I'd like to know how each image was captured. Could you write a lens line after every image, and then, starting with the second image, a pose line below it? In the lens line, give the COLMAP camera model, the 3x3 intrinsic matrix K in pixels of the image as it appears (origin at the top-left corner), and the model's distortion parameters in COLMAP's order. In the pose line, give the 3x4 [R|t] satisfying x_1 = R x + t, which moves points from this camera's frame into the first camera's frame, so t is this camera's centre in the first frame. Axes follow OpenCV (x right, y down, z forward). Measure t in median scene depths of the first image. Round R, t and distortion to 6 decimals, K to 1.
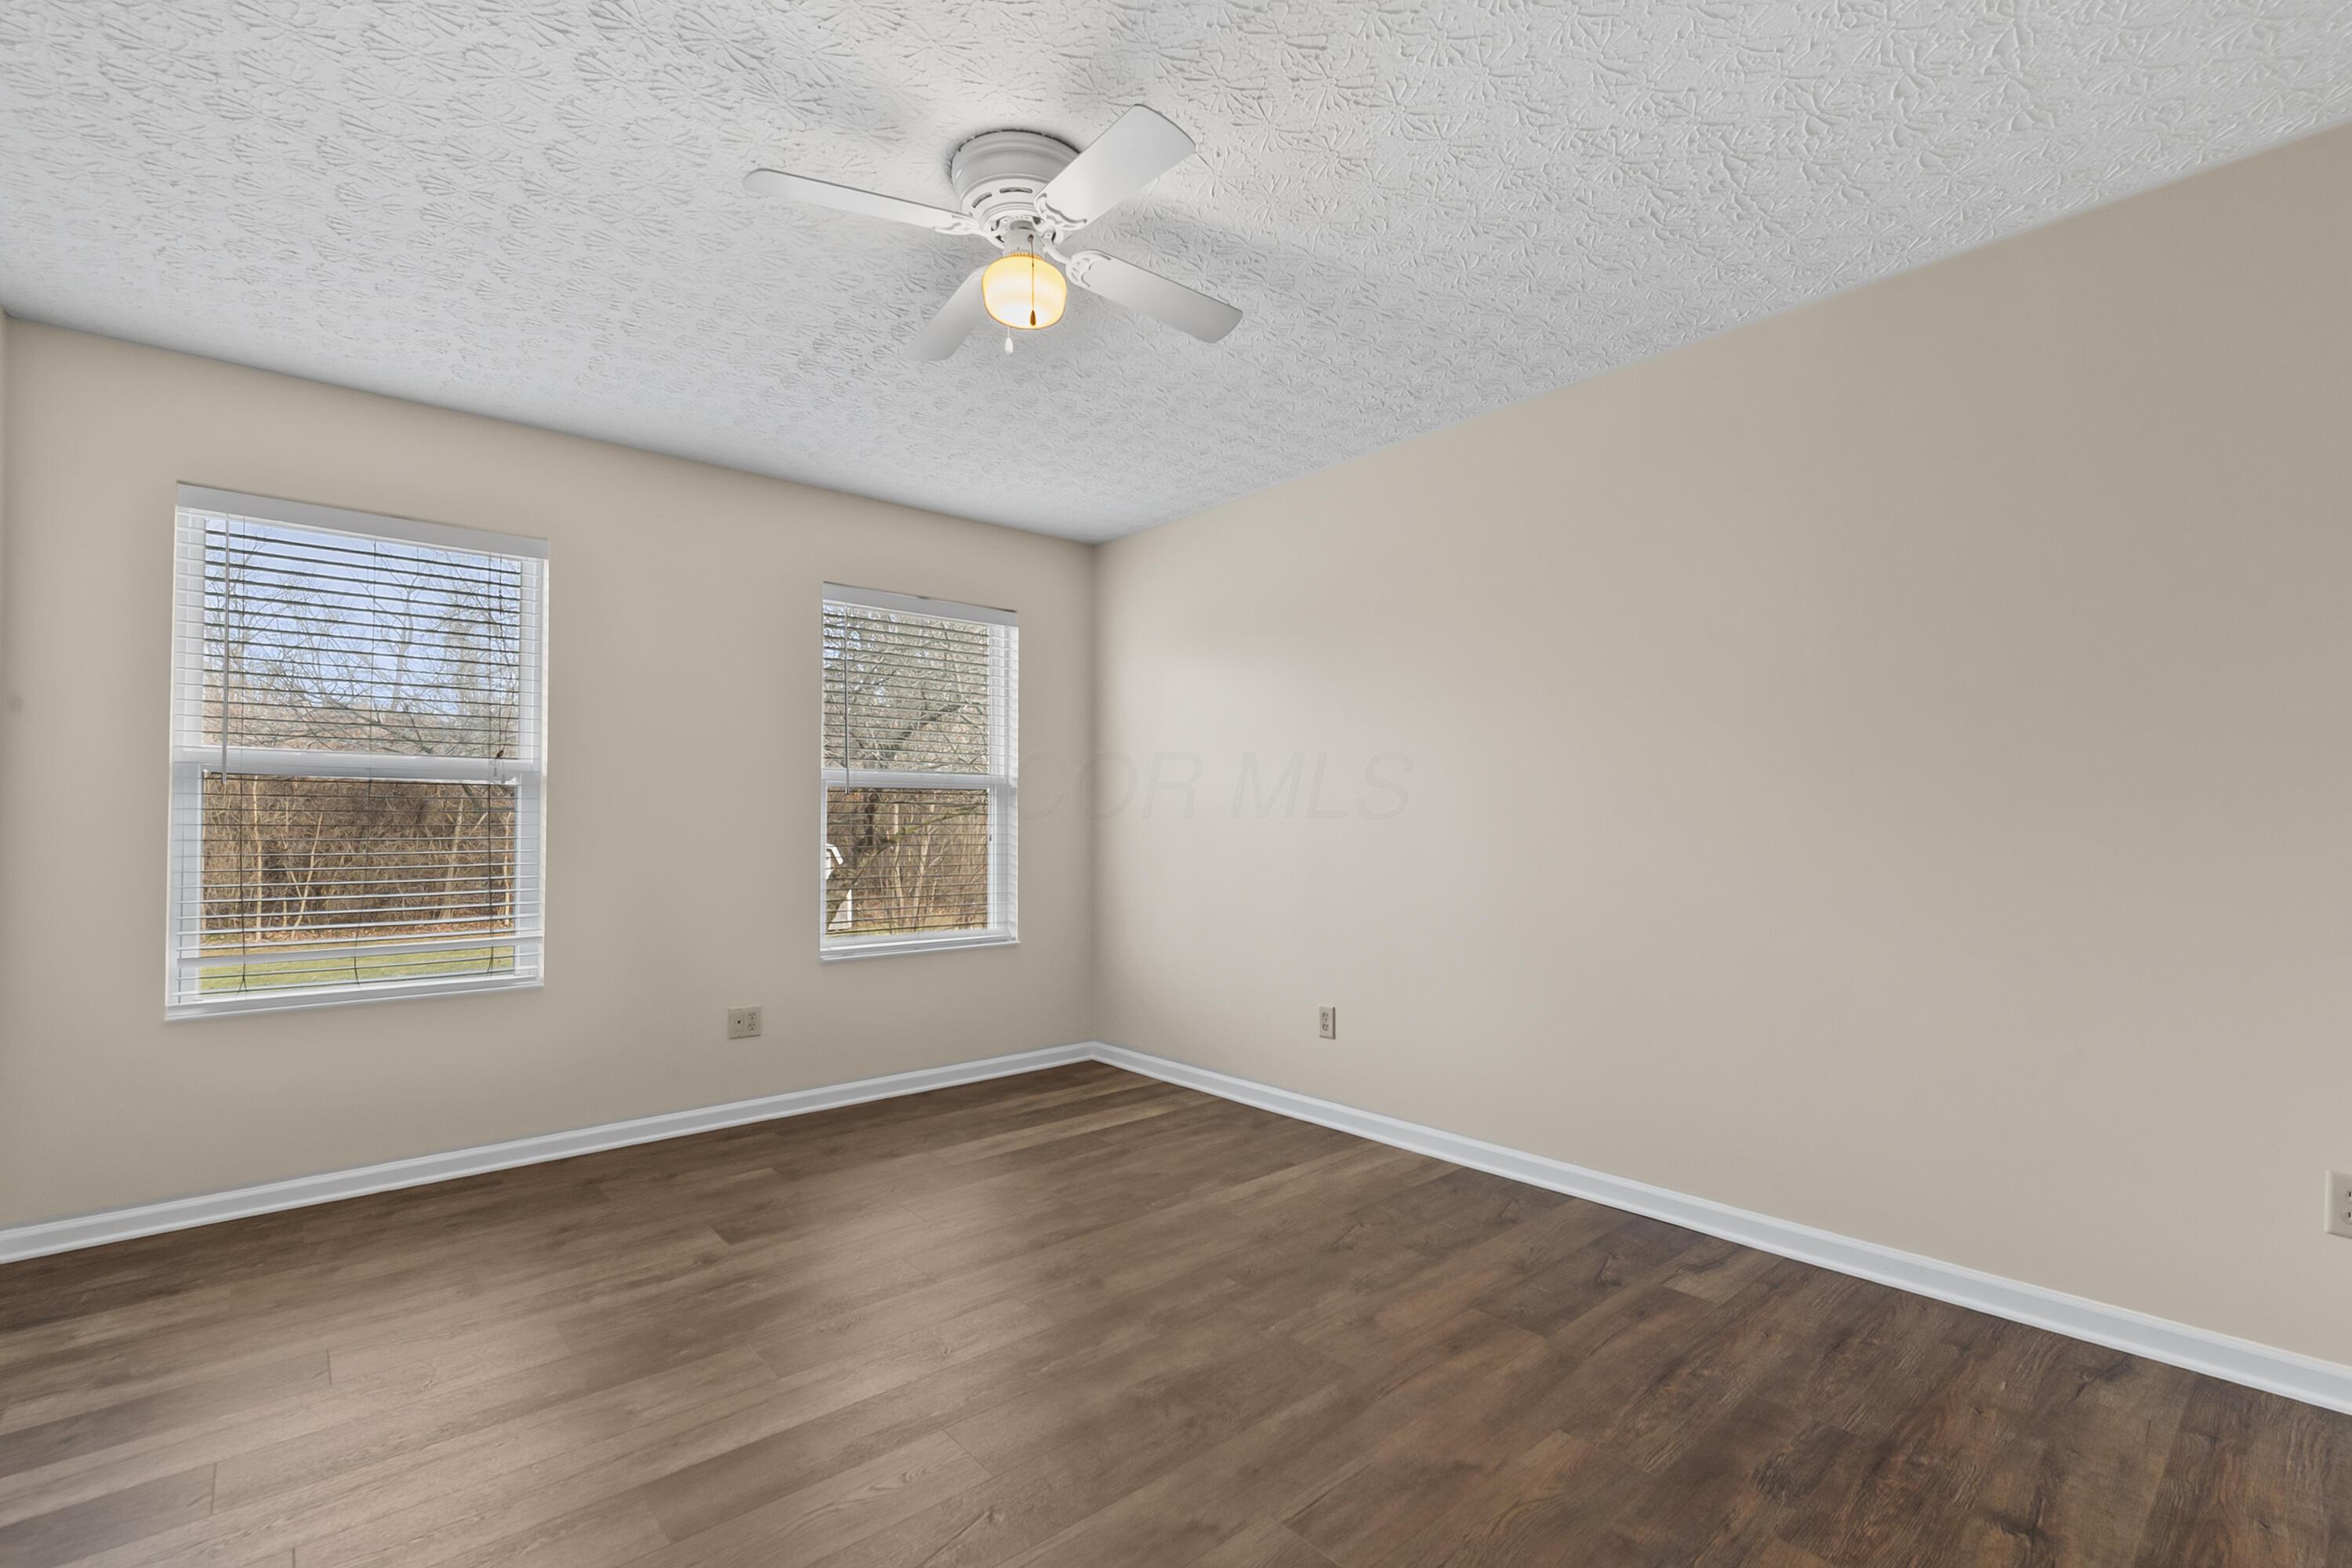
lens RADIAL K [[1040.4, 0, 1210.7], [0, 1040.4, 812.3], [0, 0, 1]] dist [-0.001120, -0.000436]
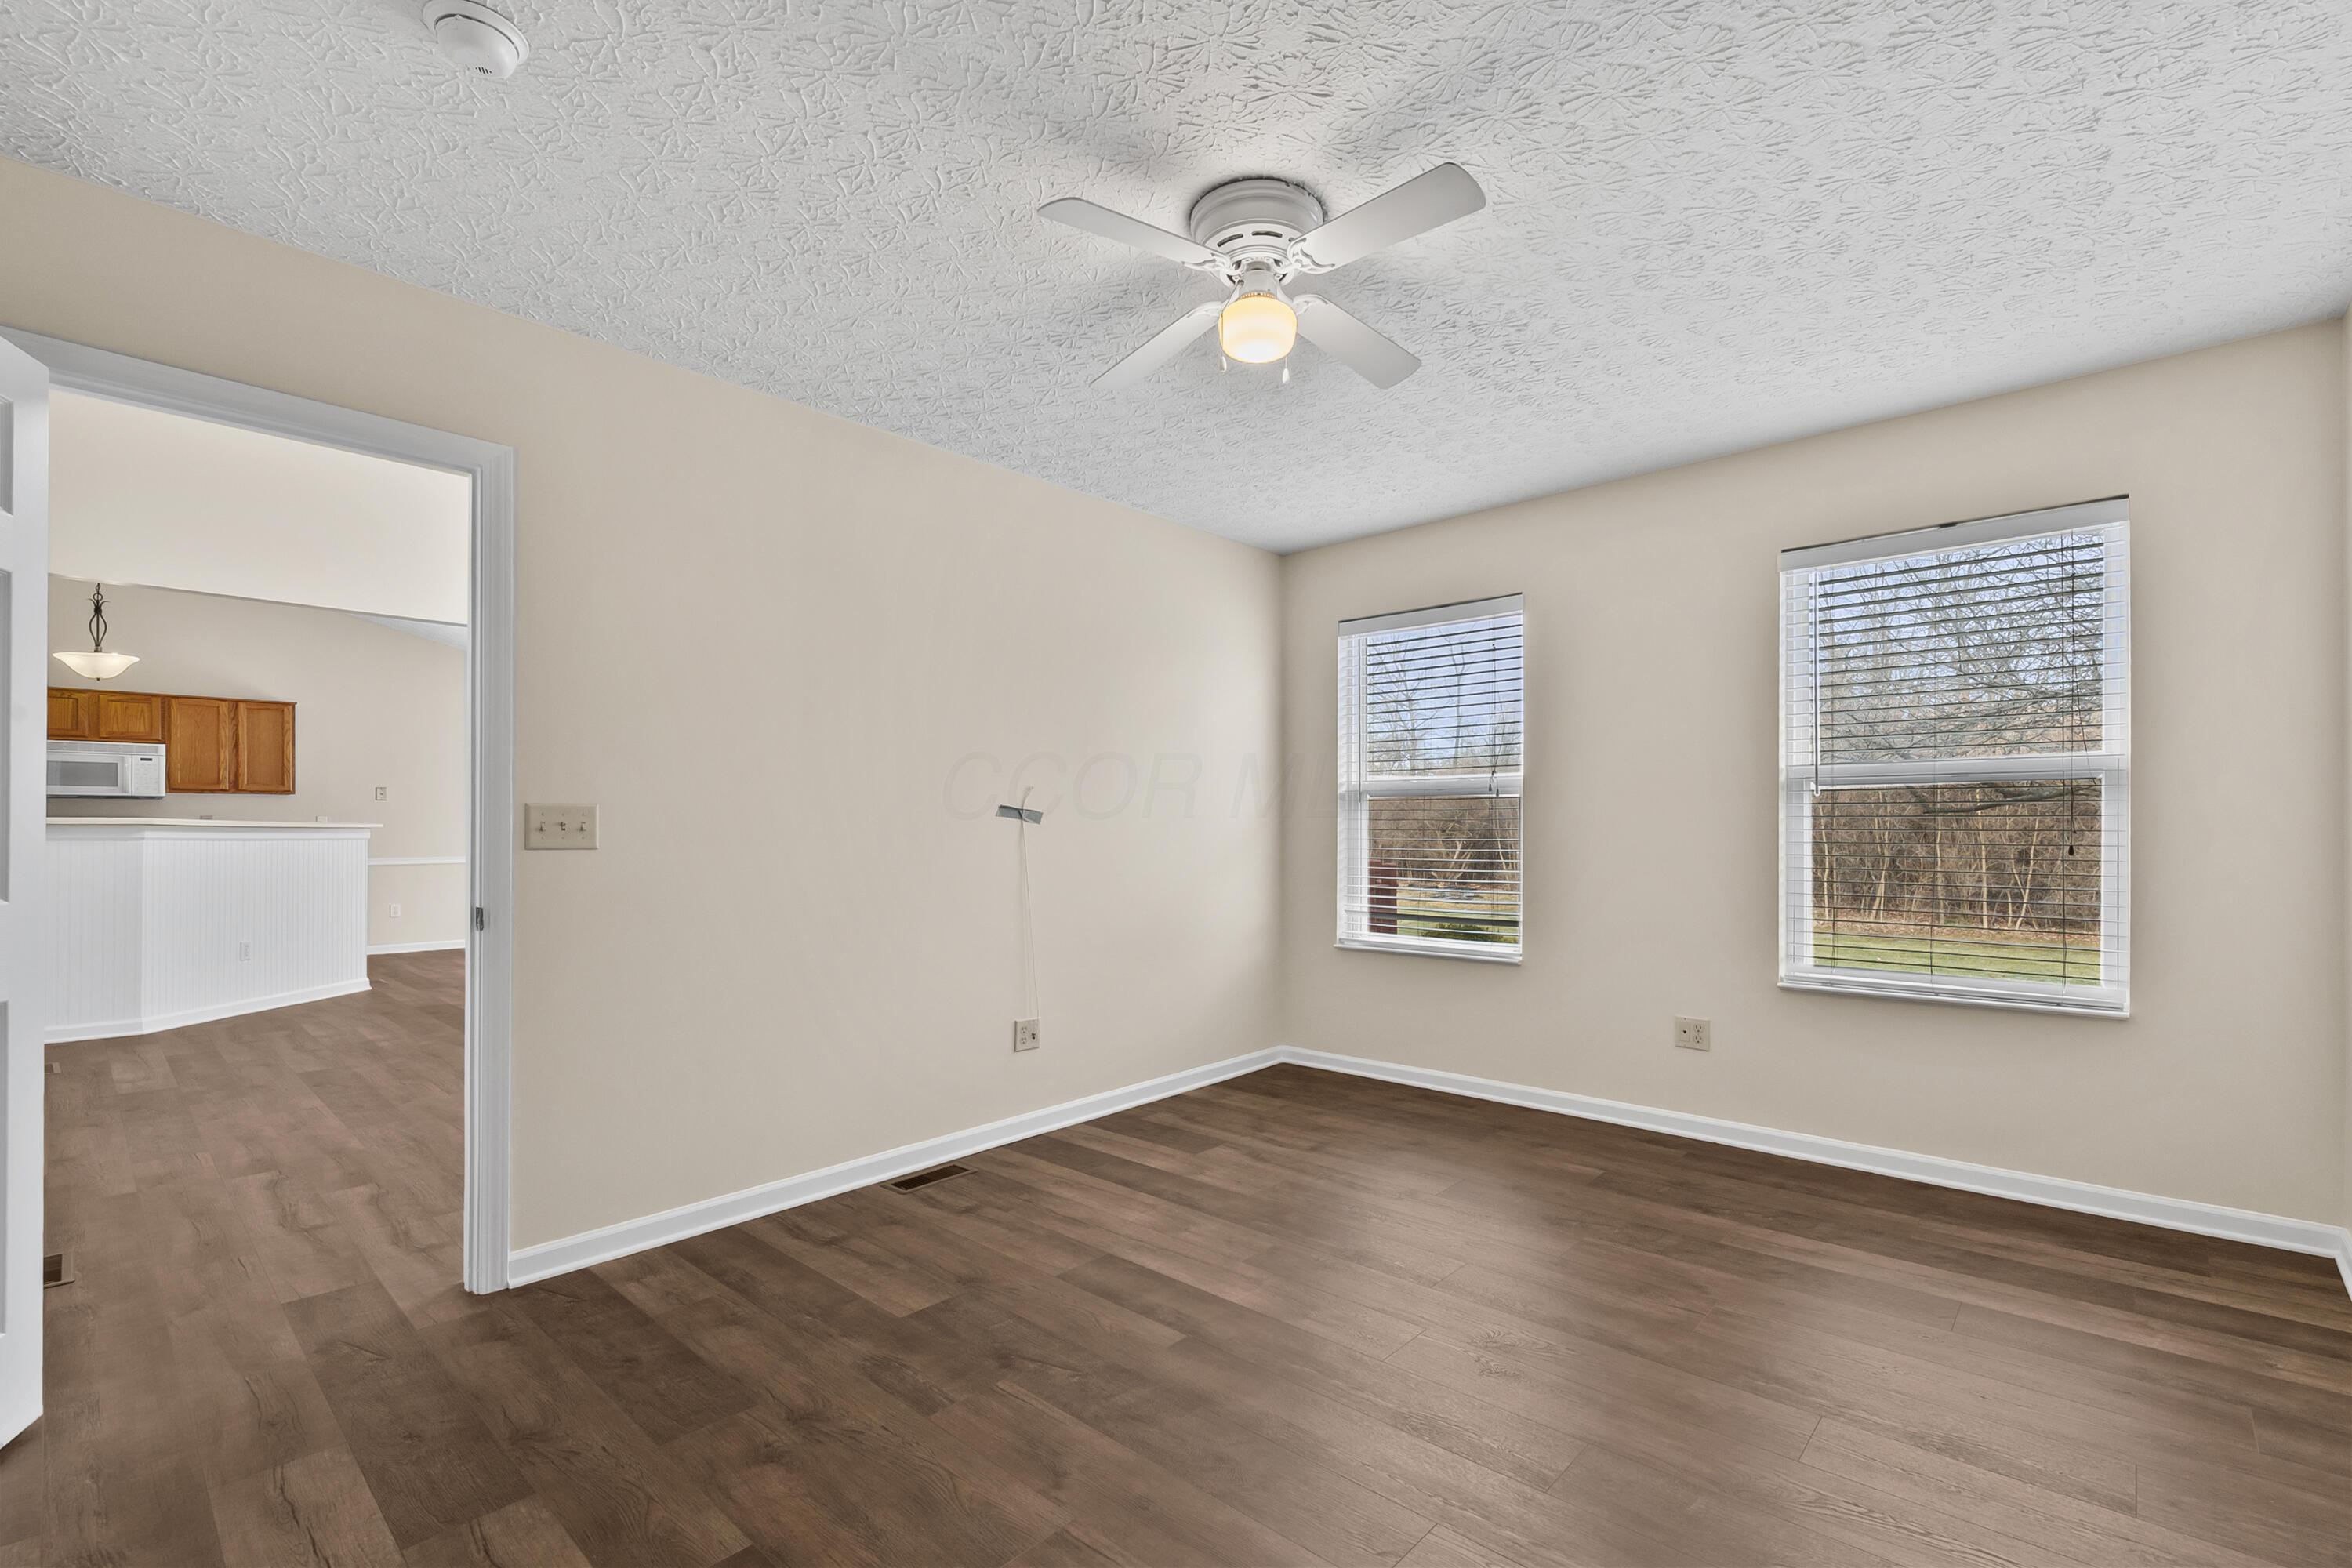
lens RADIAL K [[1040.4, 0, 1210.7], [0, 1040.4, 812.3], [0, 0, 1]] dist [-0.001120, -0.000436]
pose [[0.112129, -0.012867, -0.993610, 0.482110], [0.010661, 0.999874, -0.011745, 0.002672], [0.993636, -0.009276, 0.112252, 0.460772]]
